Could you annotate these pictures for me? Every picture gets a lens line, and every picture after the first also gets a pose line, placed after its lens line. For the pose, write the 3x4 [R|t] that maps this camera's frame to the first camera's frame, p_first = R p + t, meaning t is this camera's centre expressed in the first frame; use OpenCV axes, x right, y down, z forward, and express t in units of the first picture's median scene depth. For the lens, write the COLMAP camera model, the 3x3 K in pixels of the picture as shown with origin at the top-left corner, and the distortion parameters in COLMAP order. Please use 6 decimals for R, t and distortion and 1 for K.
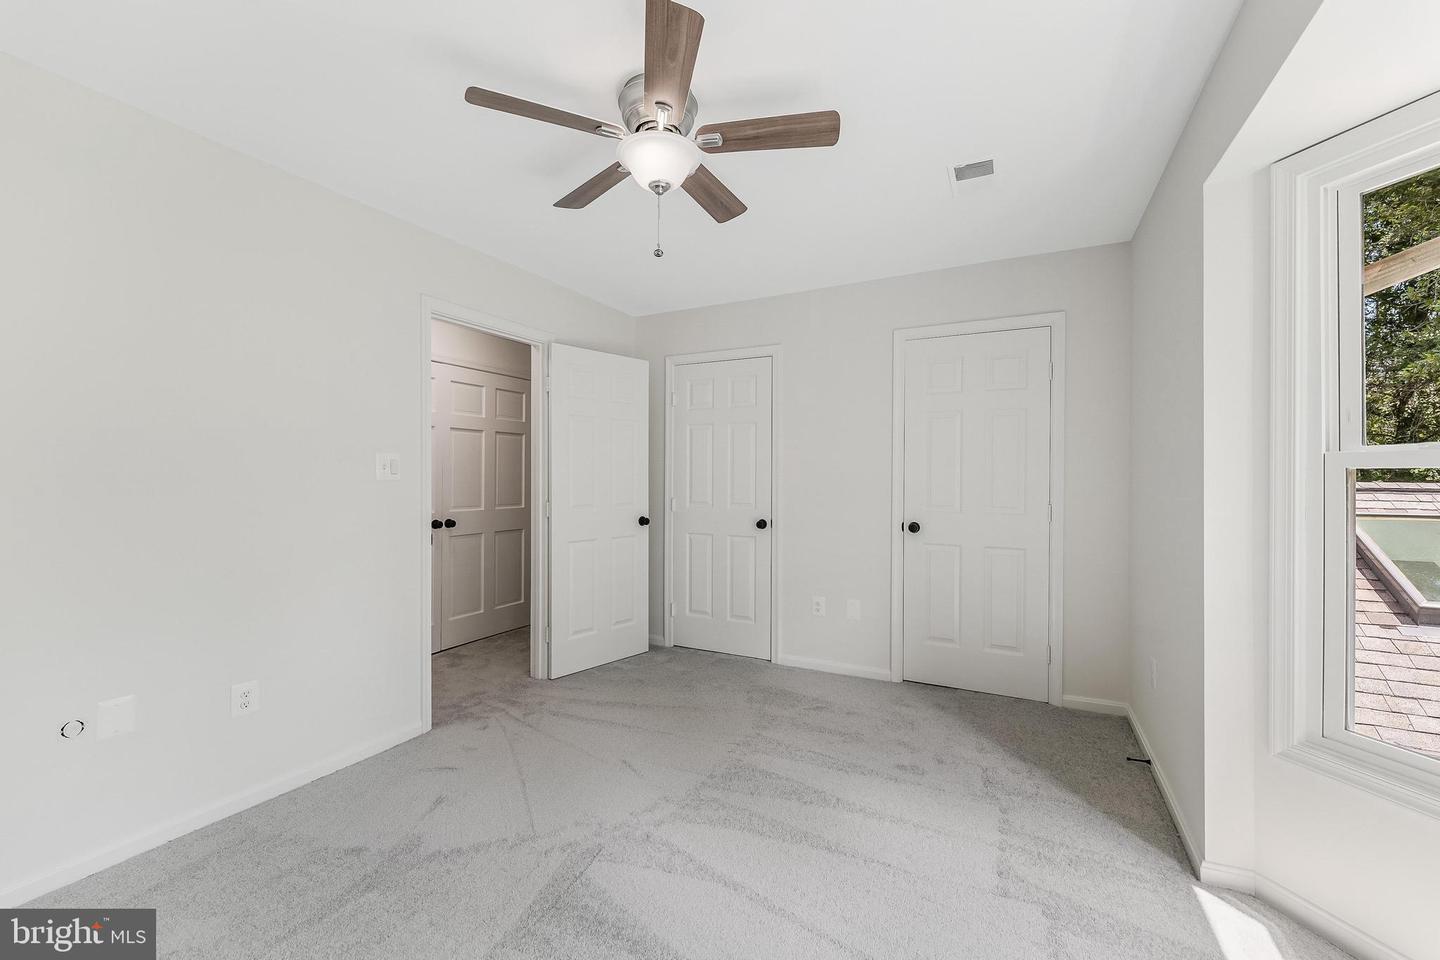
lens RADIAL K [[575.6, 0, 724.0], [0, 575.6, 477.6], [0, 0, 1]] dist [-0.000875, -0.000092]
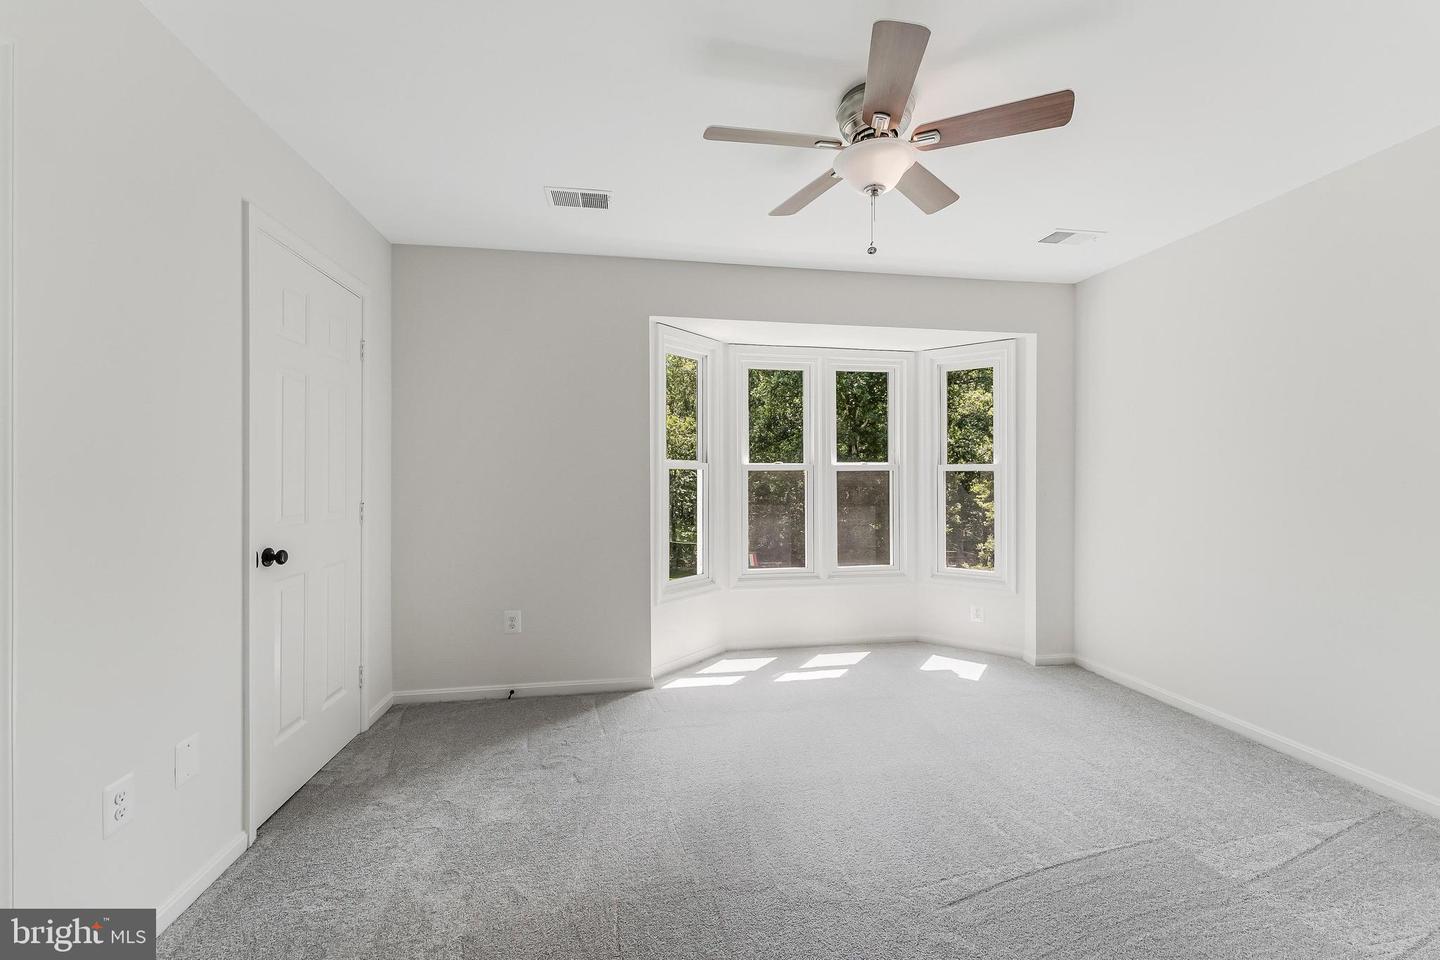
lens RADIAL K [[573.5, 0, 723.9], [0, 573.5, 471.3], [0, 0, 1]] dist [-0.001132, -0.000168]
pose [[-0.584375, 0.005366, 0.811466, -0.463700], [0.001057, 0.999982, -0.005852, 0.003826], [-0.811483, -0.002562, -0.584371, 1.068355]]
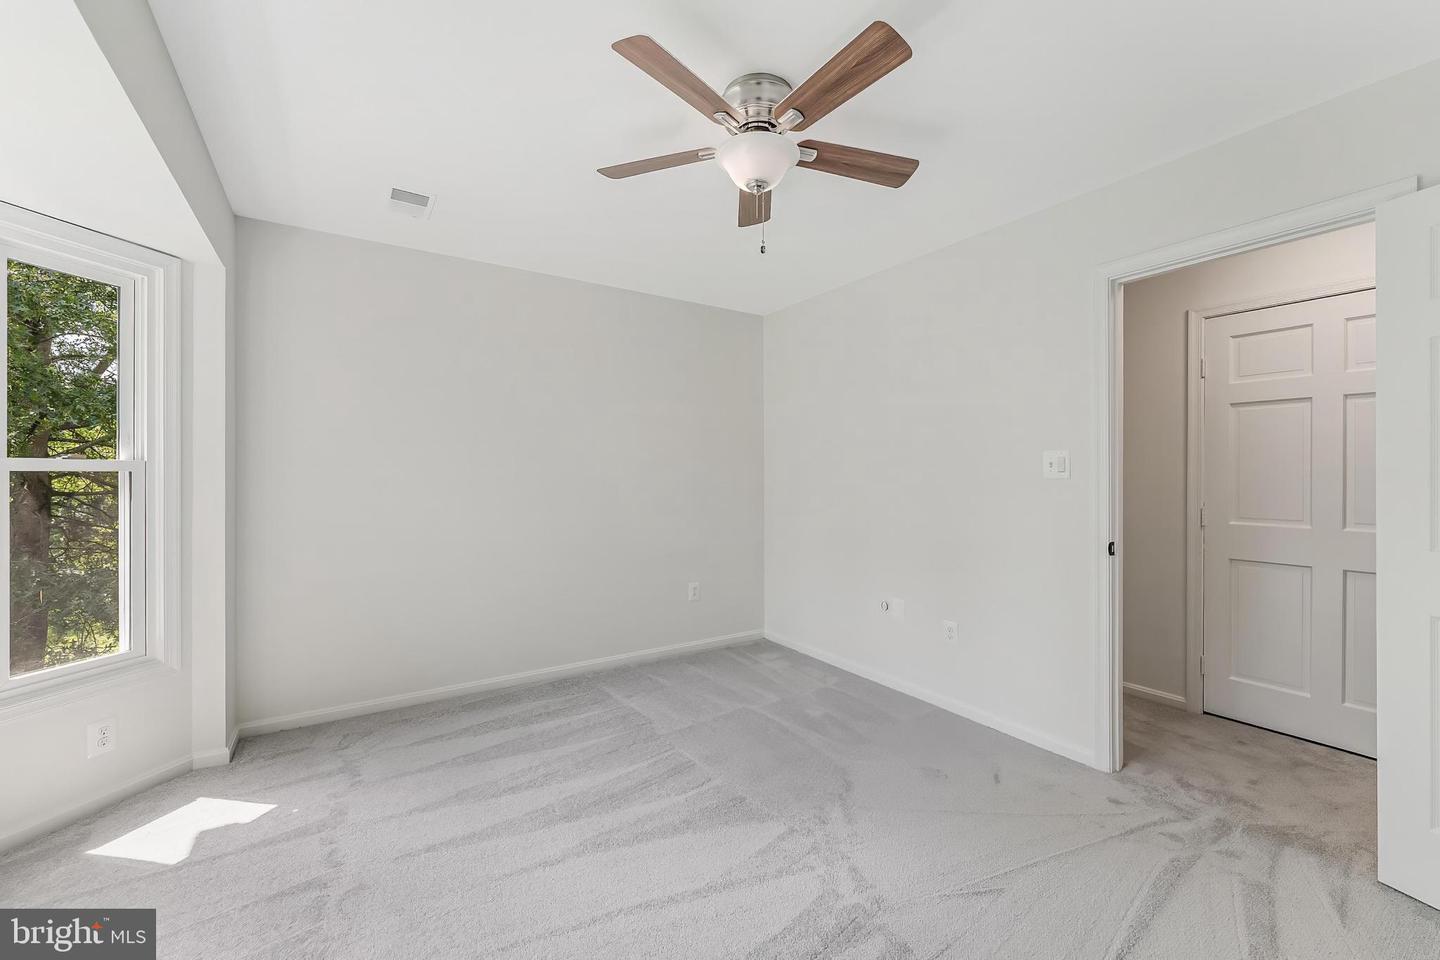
lens RADIAL K [[575.6, 0, 724.0], [0, 575.6, 477.6], [0, 0, 1]] dist [-0.000875, -0.000092]
pose [[-0.497893, 0.001818, -0.867236, 0.462676], [0.000543, 0.999998, 0.001784, 0.001408], [0.867238, 0.000418, -0.497893, 0.851443]]
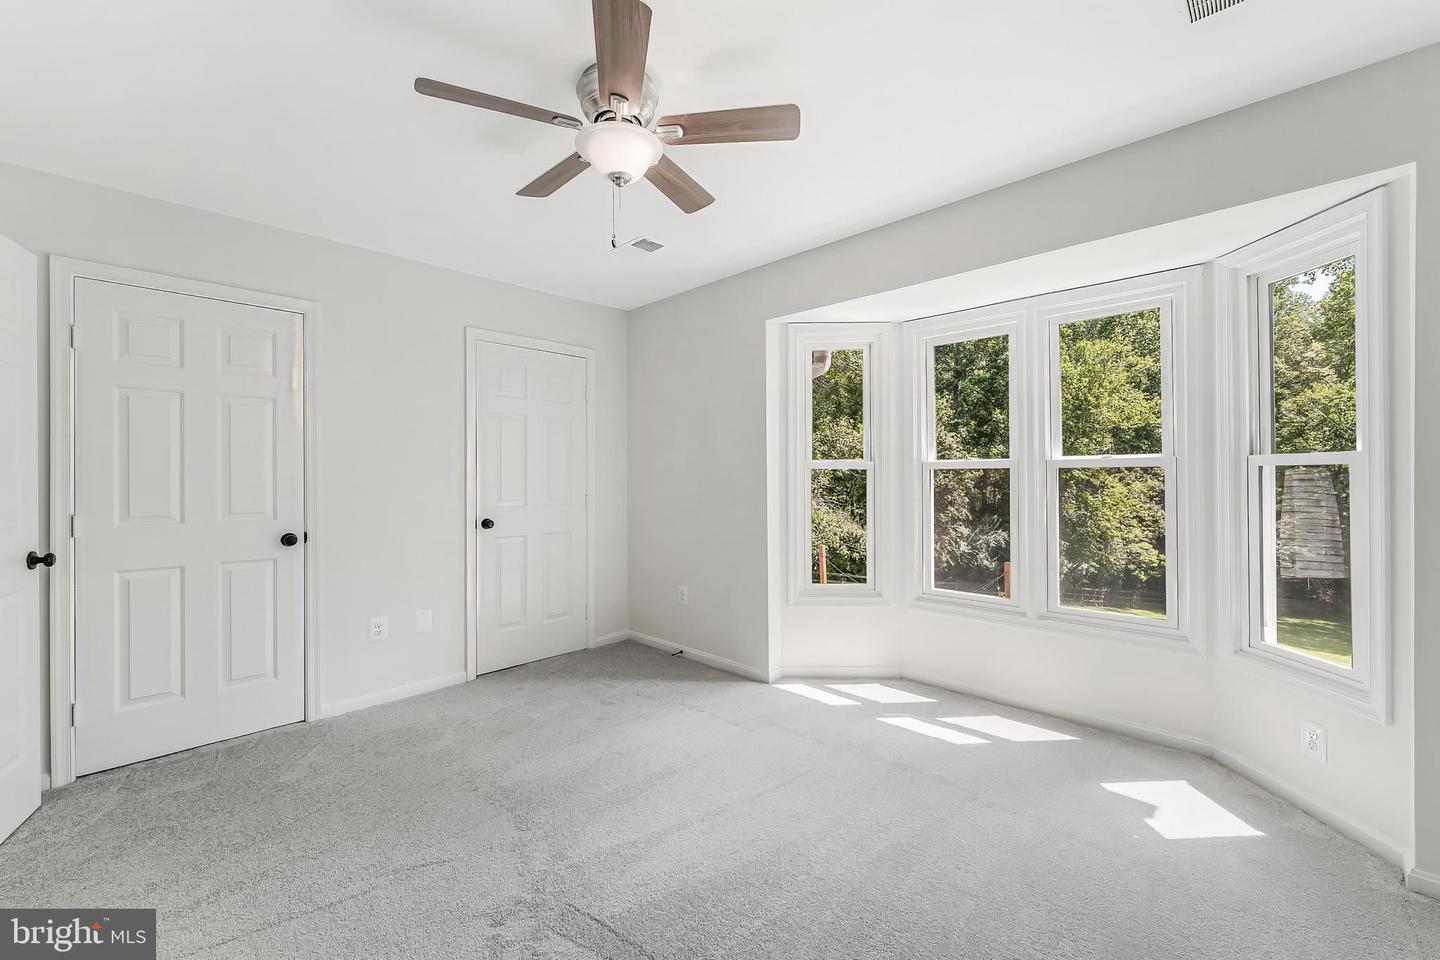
lens RADIAL K [[576.4, 0, 728.2], [0, 576.4, 472.2], [0, 0, 1]] dist [0.000195, 0.000107]
pose [[0.294853, 0.002755, 0.955539, -0.589406], [0.006671, 0.999966, -0.004941, 0.003227], [-0.955519, 0.007831, 0.294825, 0.311801]]
